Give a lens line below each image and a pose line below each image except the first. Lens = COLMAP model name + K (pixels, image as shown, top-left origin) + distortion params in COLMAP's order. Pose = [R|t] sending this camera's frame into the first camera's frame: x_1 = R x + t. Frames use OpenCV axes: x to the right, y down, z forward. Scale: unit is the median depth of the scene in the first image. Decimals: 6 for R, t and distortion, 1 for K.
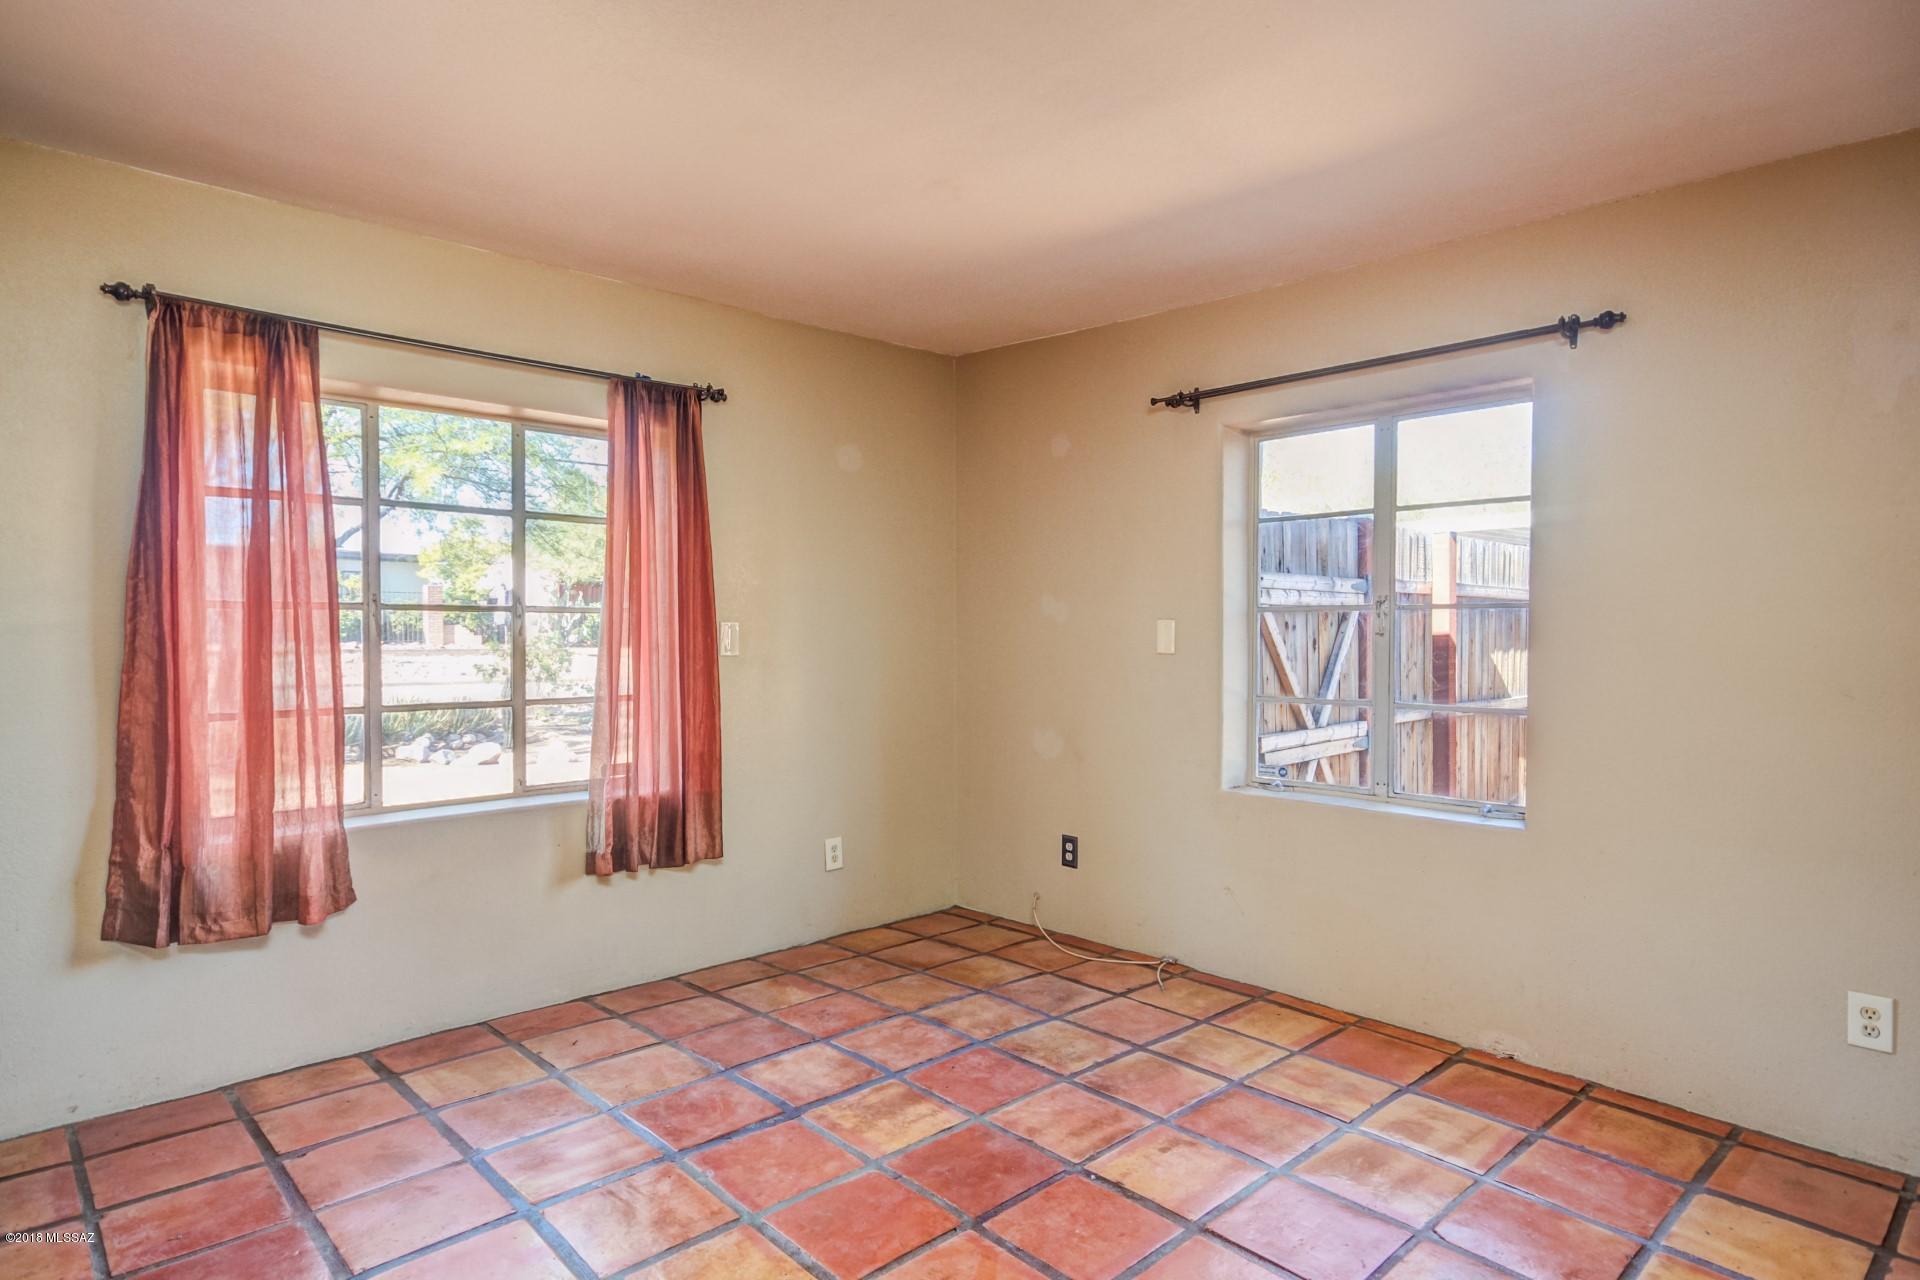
lens RADIAL K [[1064.2, 0, 960.0], [0, 1064.2, 640.0], [0, 0, 1]] dist [0.000127, 0.000829]
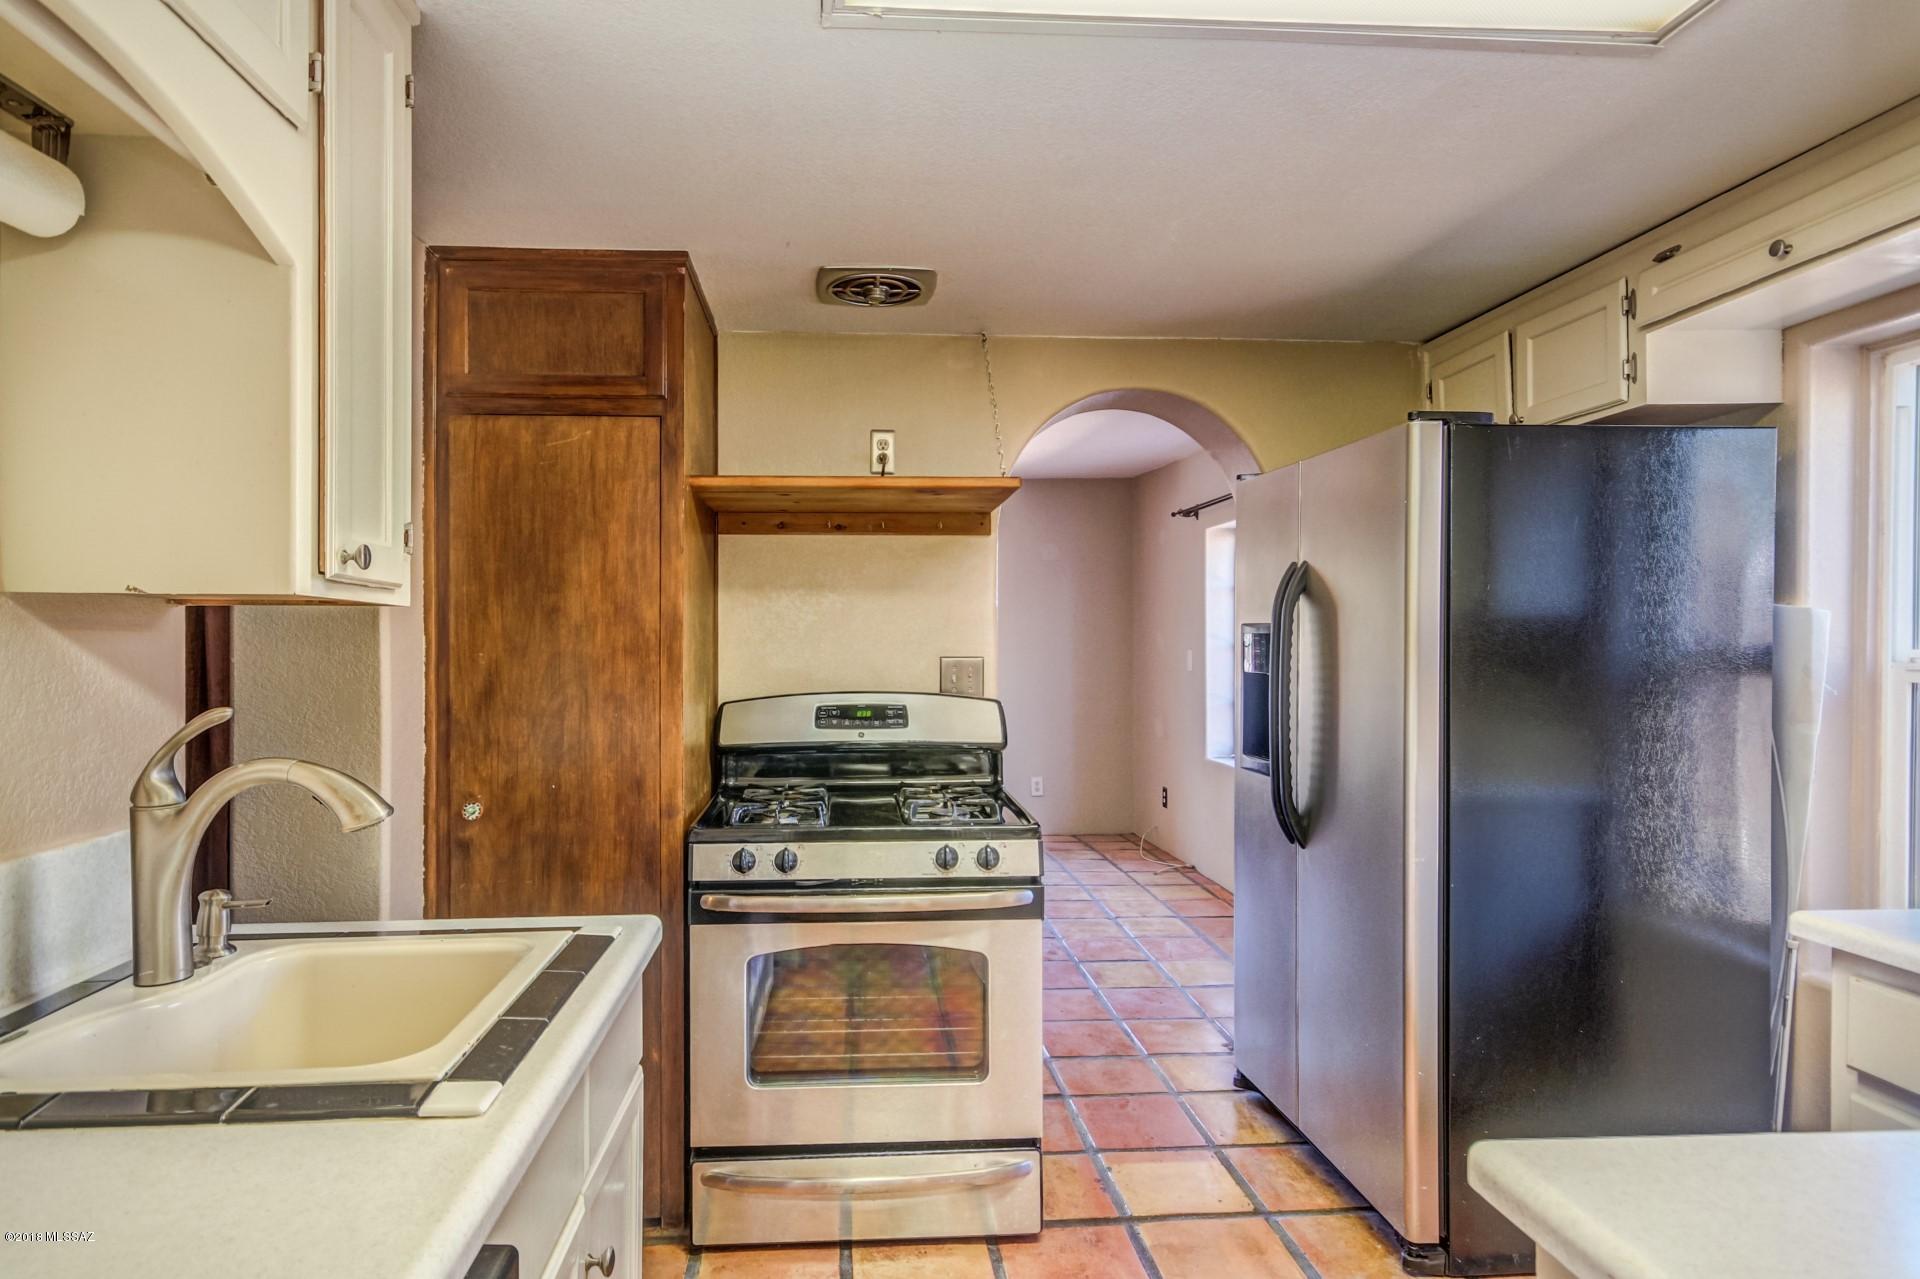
lens RADIAL K [[1064.2, 0, 960.0], [0, 1064.2, 639.5], [0, 0, 1]] dist [0.000127, 0.000829]
pose [[0.799427, 0.000888, -0.600763, 0.872358], [-0.012863, 0.999795, -0.015639, -0.004830], [0.600626, 0.020230, 0.799274, -0.468268]]
